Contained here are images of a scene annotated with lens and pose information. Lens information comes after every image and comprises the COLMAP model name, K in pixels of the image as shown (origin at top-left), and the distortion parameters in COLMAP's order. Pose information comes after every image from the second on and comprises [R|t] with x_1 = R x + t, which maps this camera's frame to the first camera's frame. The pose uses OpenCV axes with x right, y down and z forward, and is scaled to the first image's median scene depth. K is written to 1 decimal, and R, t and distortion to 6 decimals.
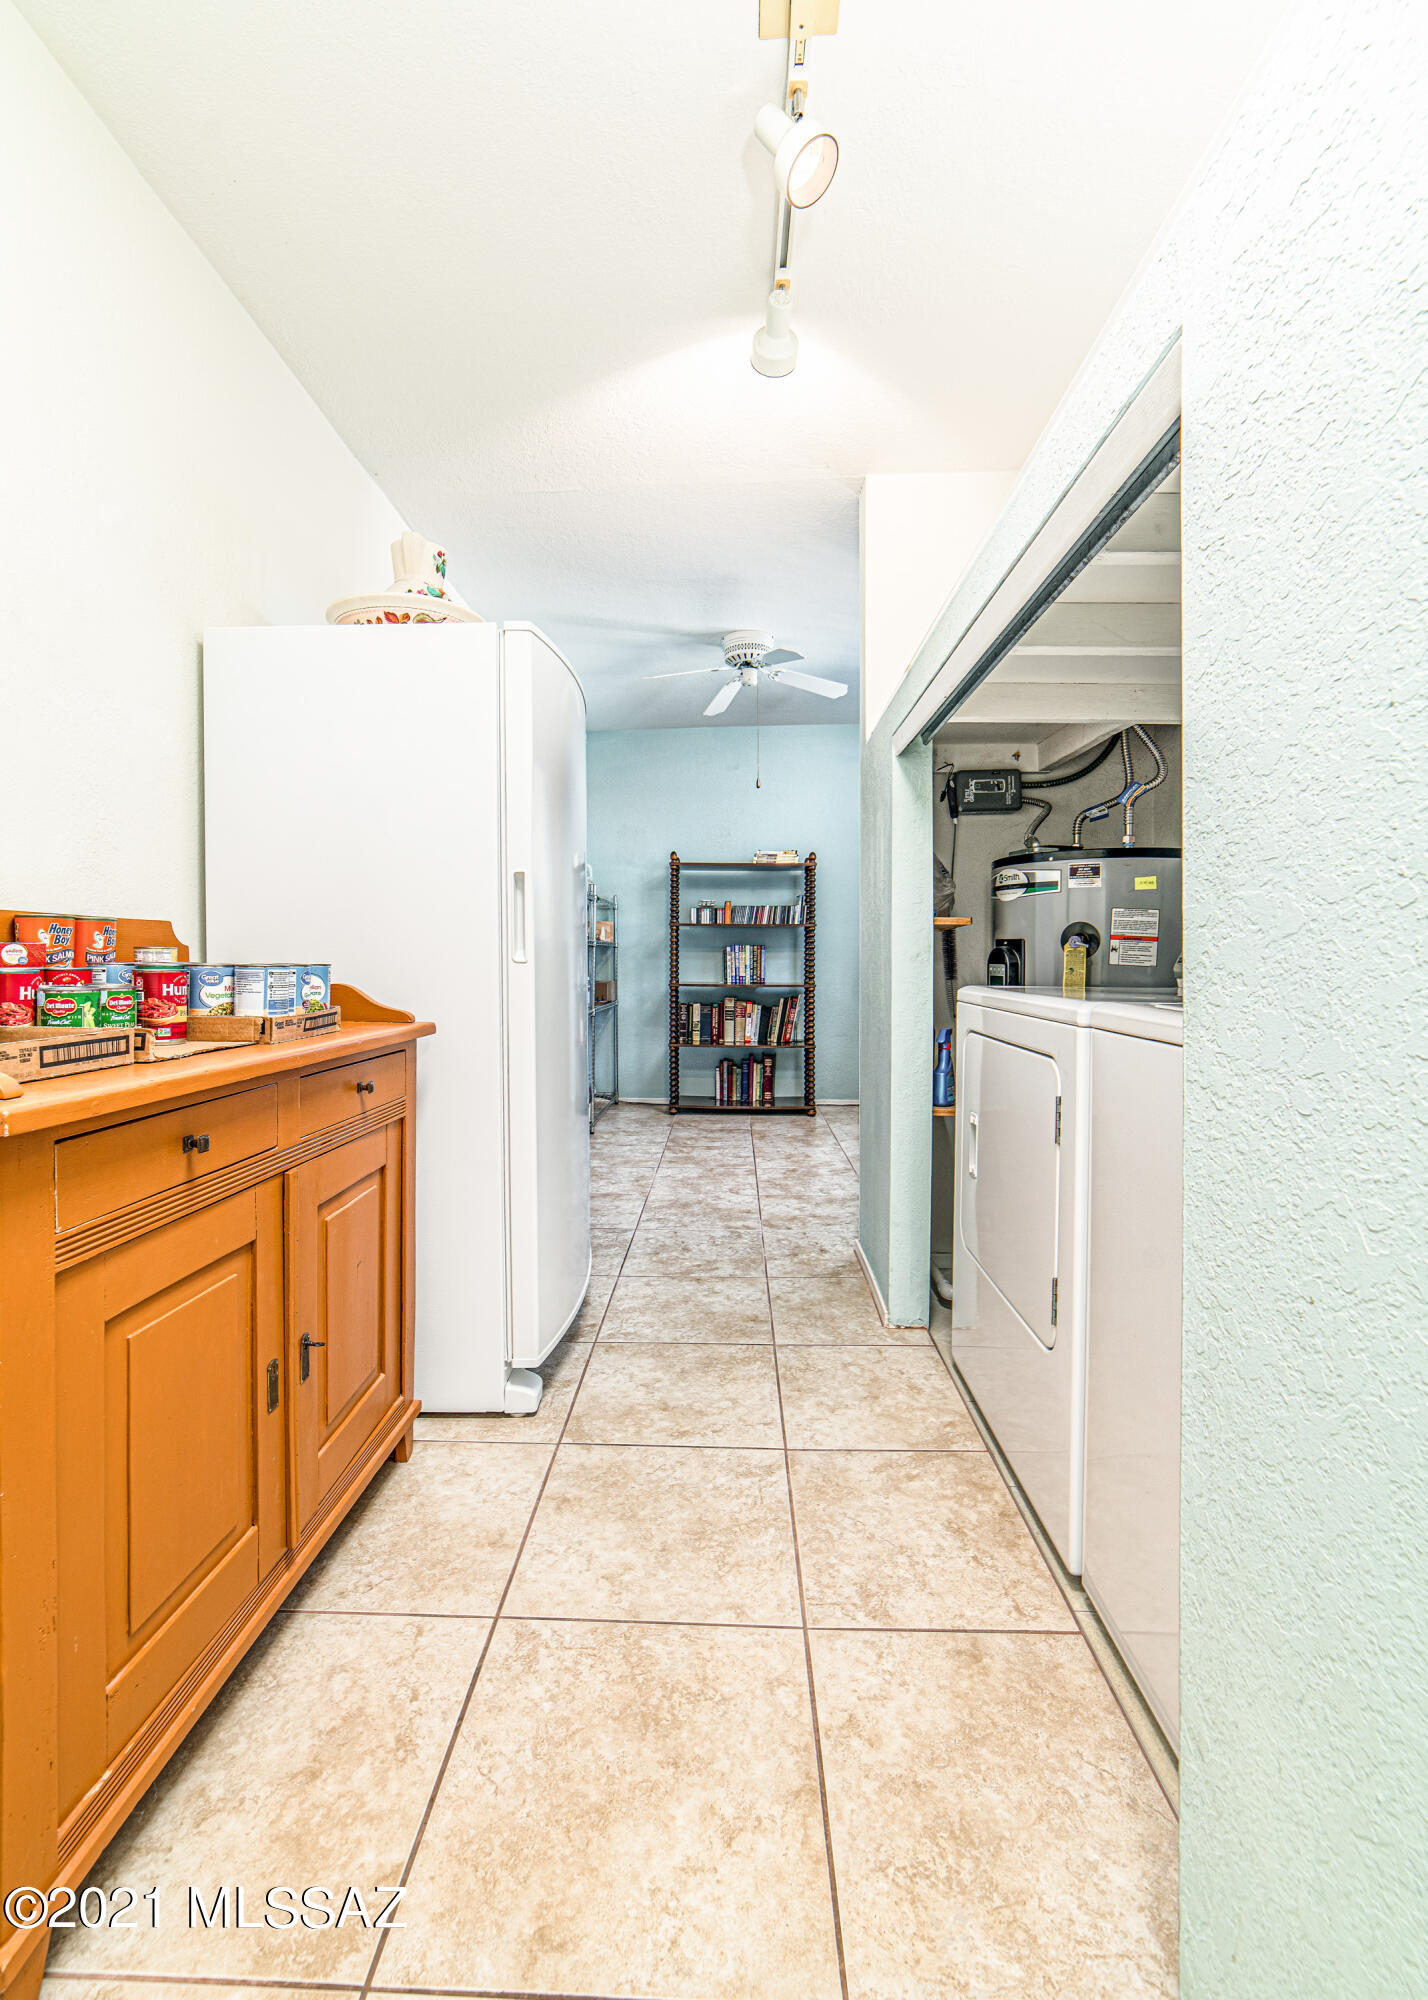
lens RADIAL K [[834.0, 0, 716.5], [0, 834.0, 961.0], [0, 0, 1]] dist [0.000559, 0.000013]
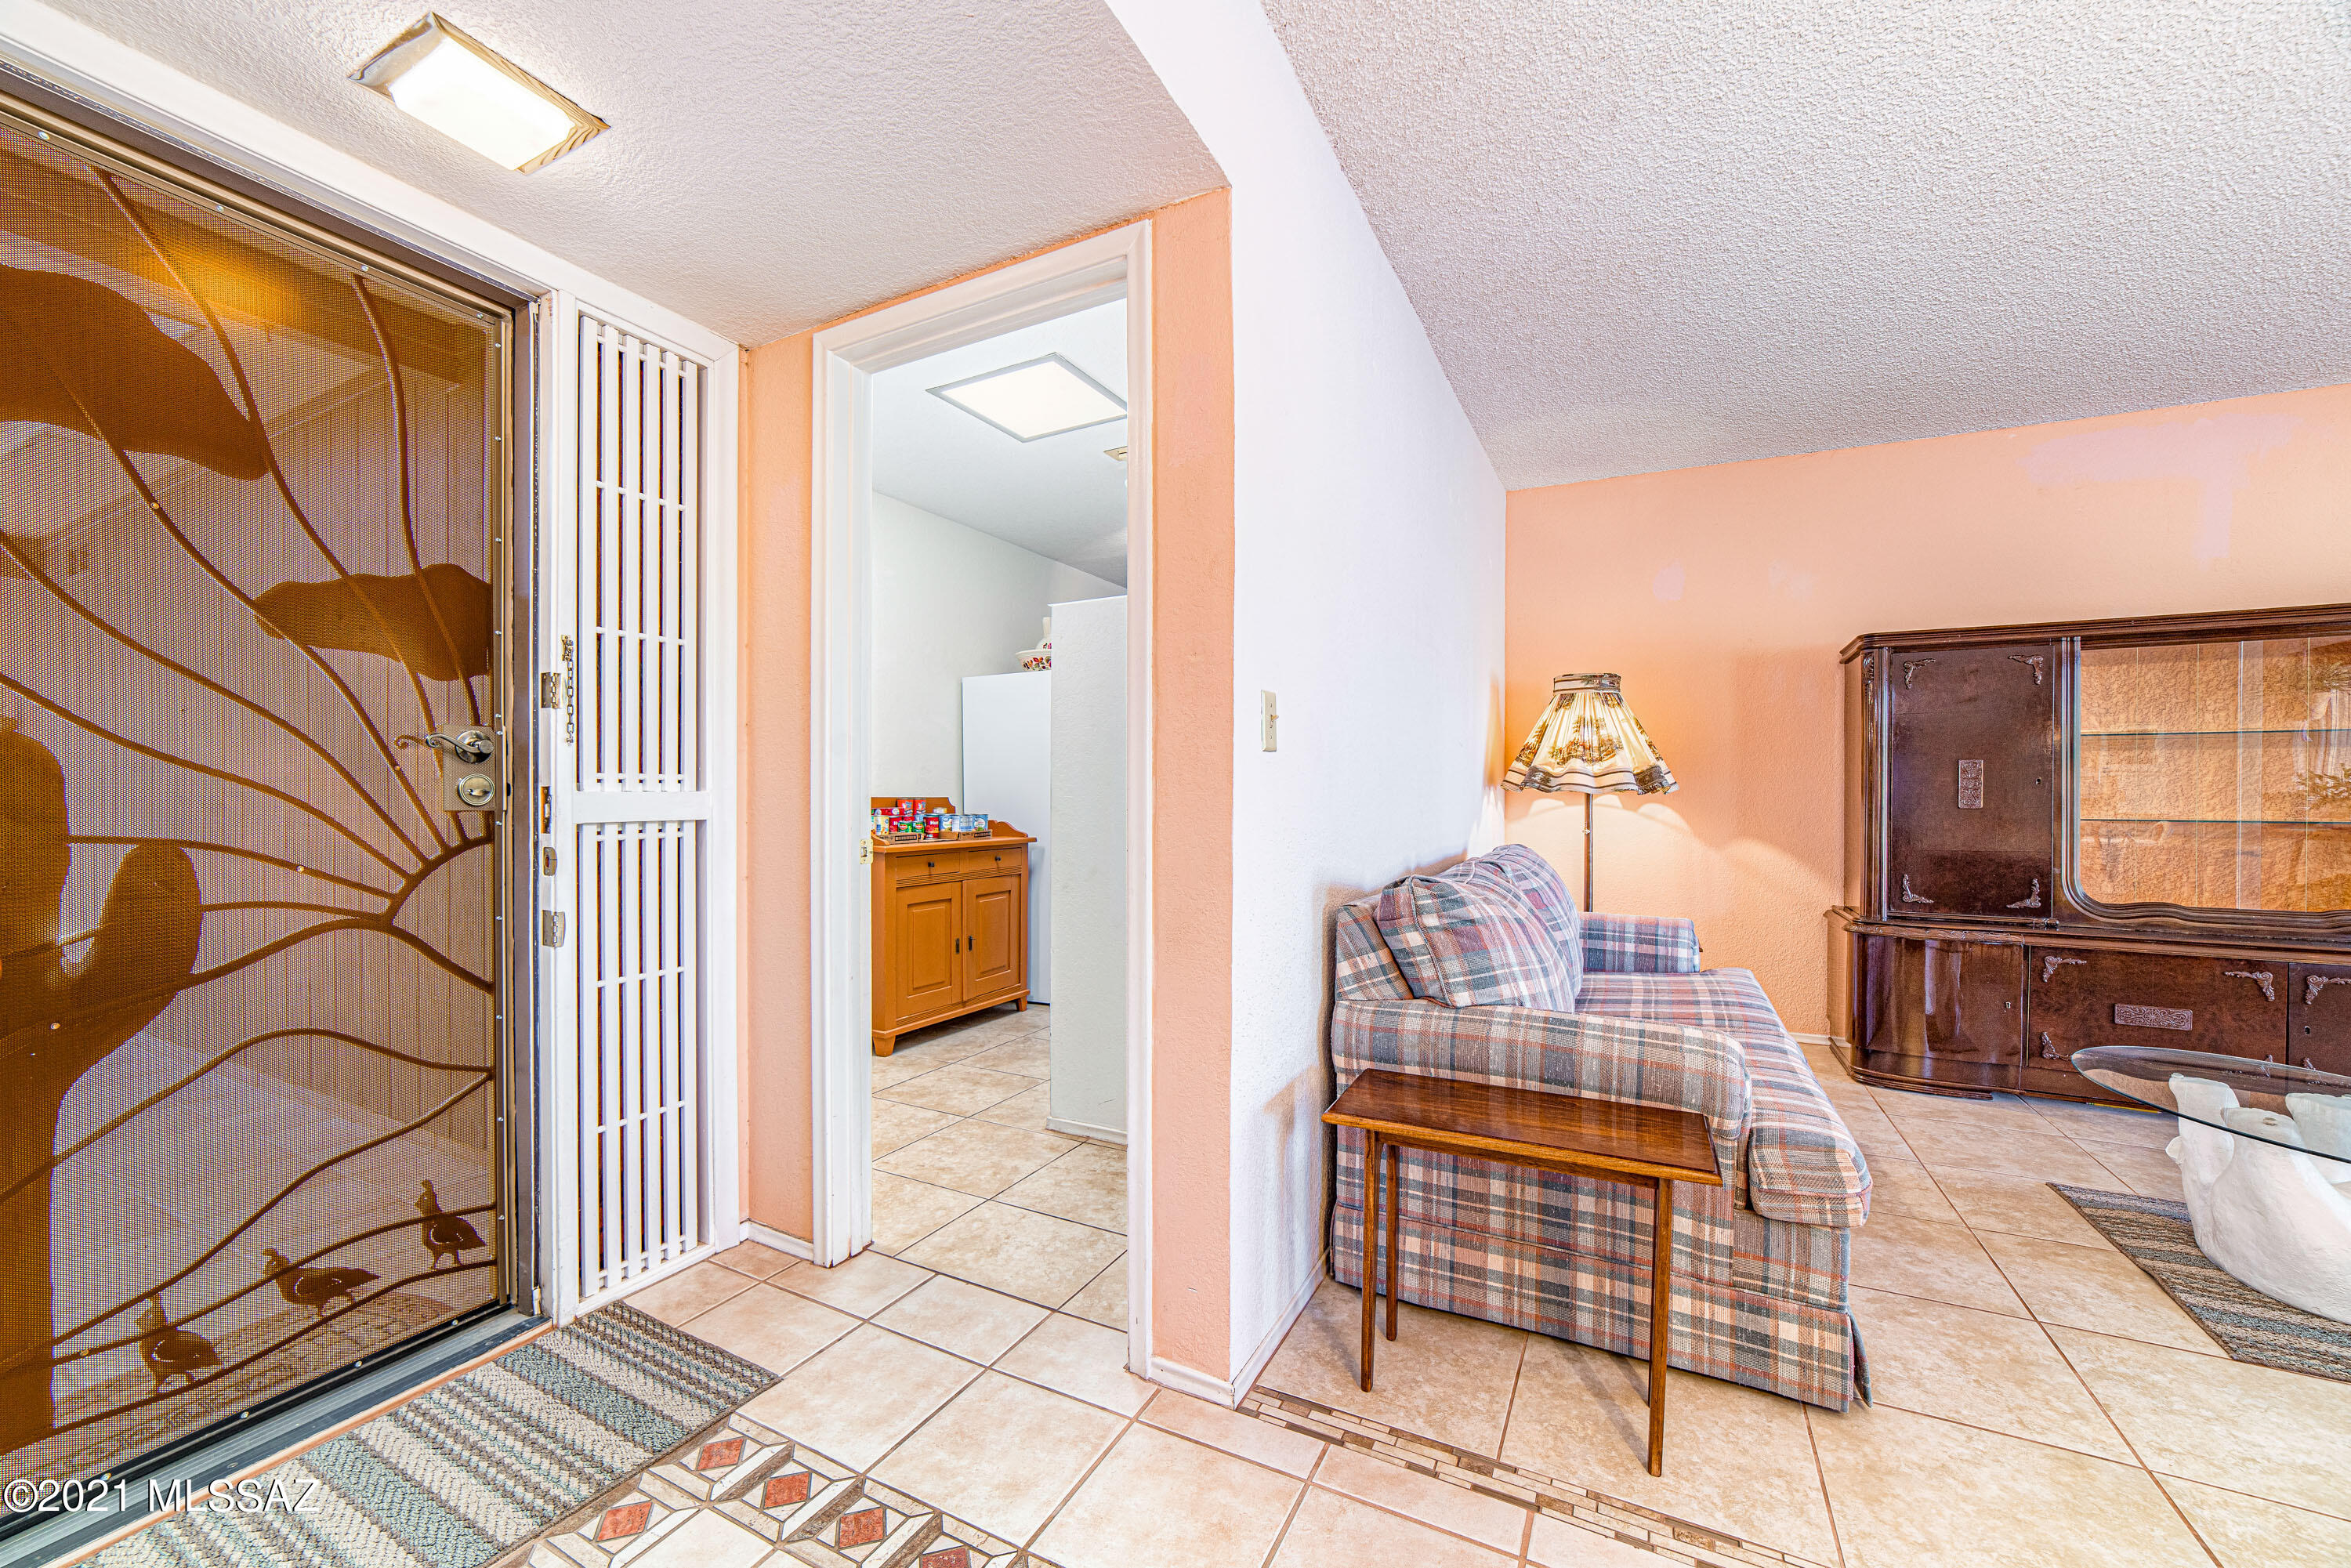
lens RADIAL K [[919.8, 0, 1170.1], [0, 919.8, 797.1], [0, 0, 1]] dist [-0.000499, 0.000305]
pose [[0.894032, -0.005592, -0.447968, 1.449928], [0.005519, 0.999984, -0.001469, -0.044248], [0.447969, -0.001159, 0.894049, -1.456955]]
